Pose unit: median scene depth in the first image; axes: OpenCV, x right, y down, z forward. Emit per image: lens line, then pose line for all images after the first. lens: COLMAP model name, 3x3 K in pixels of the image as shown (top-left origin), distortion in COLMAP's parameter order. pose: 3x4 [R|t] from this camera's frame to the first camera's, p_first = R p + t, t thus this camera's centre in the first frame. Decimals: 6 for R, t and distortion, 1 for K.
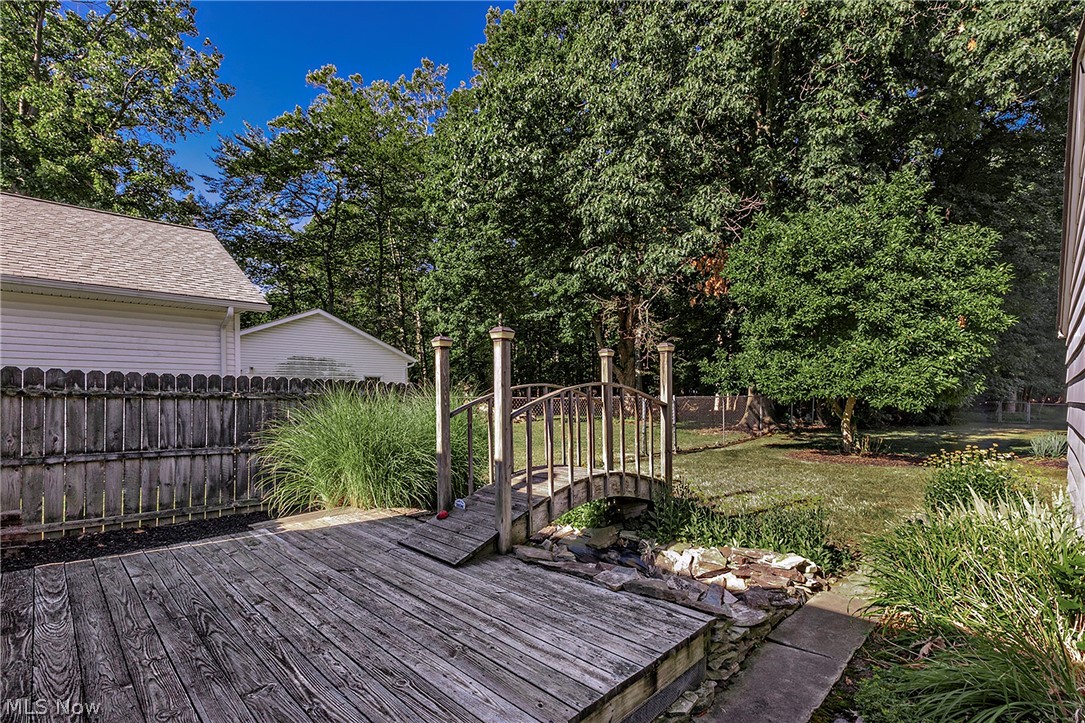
lens RADIAL K [[498.8, 0, 536.7], [0, 498.8, 388.1], [0, 0, 1]] dist [0.001144, 0.000256]
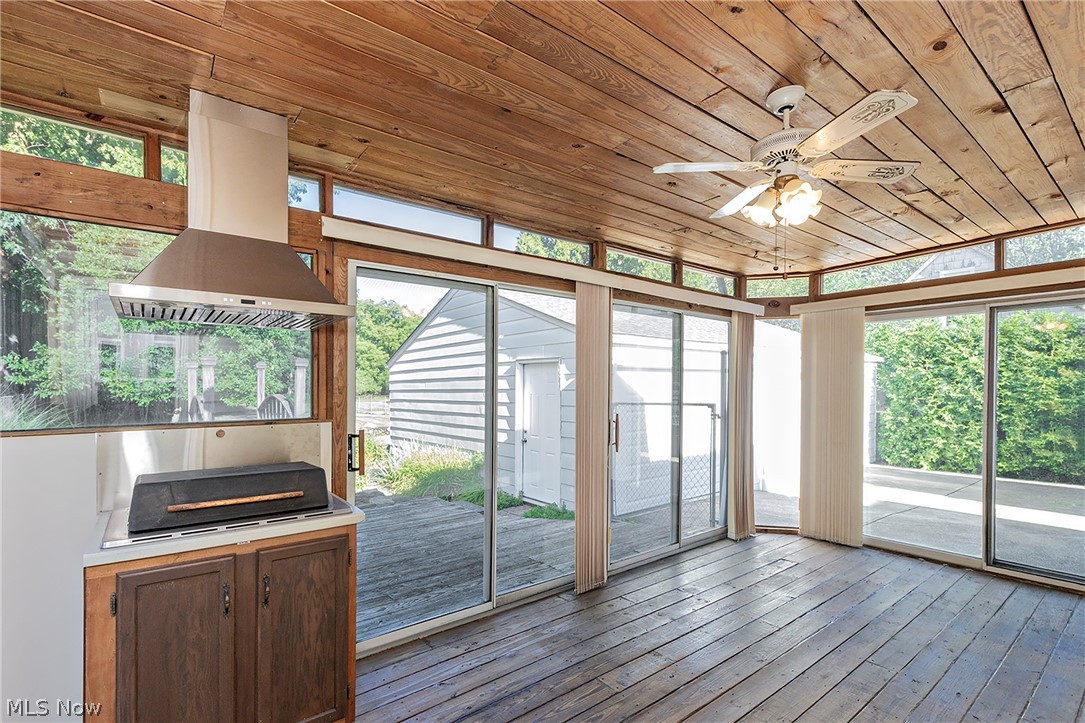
lens RADIAL K [[470.5, 0, 543.1], [0, 470.5, 374.5], [0, 0, 1]] dist [-0.000510, 0.000130]
pose [[0.144809, 0.027229, 0.989085, -0.383727], [-0.006886, 0.999625, -0.026511, -0.013416], [-0.989436, -0.002972, 0.144942, 0.037797]]
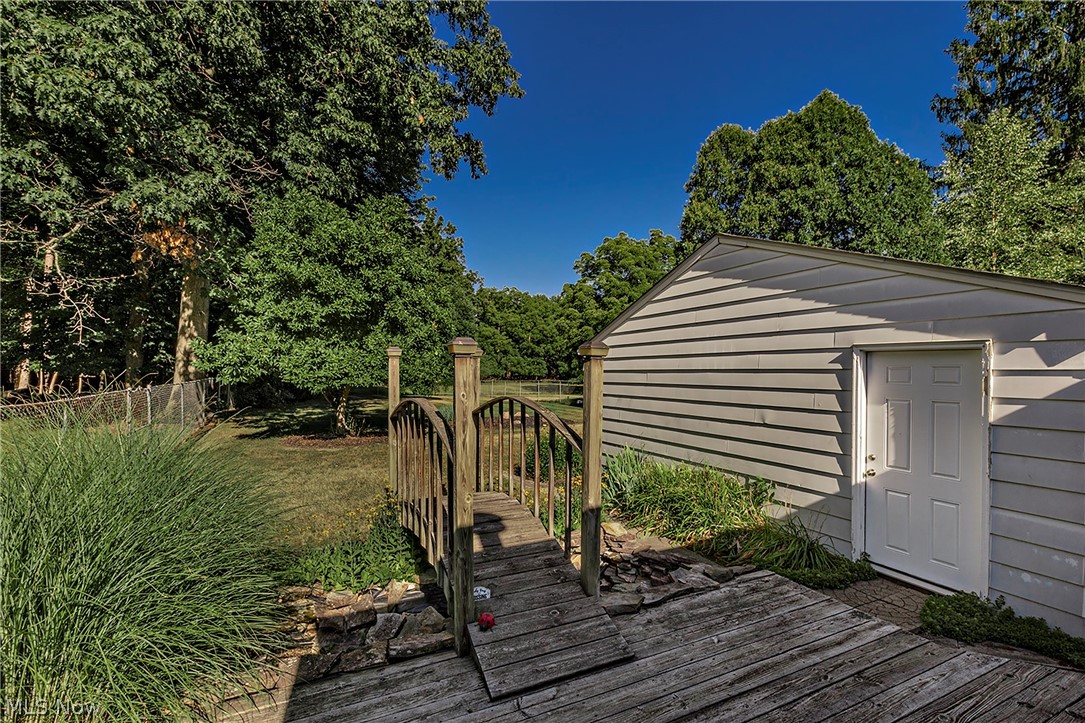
lens RADIAL K [[478.8, 0, 580.0], [0, 478.8, 366.2], [0, 0, 1]] dist [-0.001037, -0.000325]
pose [[0.324037, 0.013604, 0.945946, -0.243059], [-0.016248, 0.999829, -0.008813, -0.022602], [-0.945905, -0.012514, 0.324203, 0.229747]]
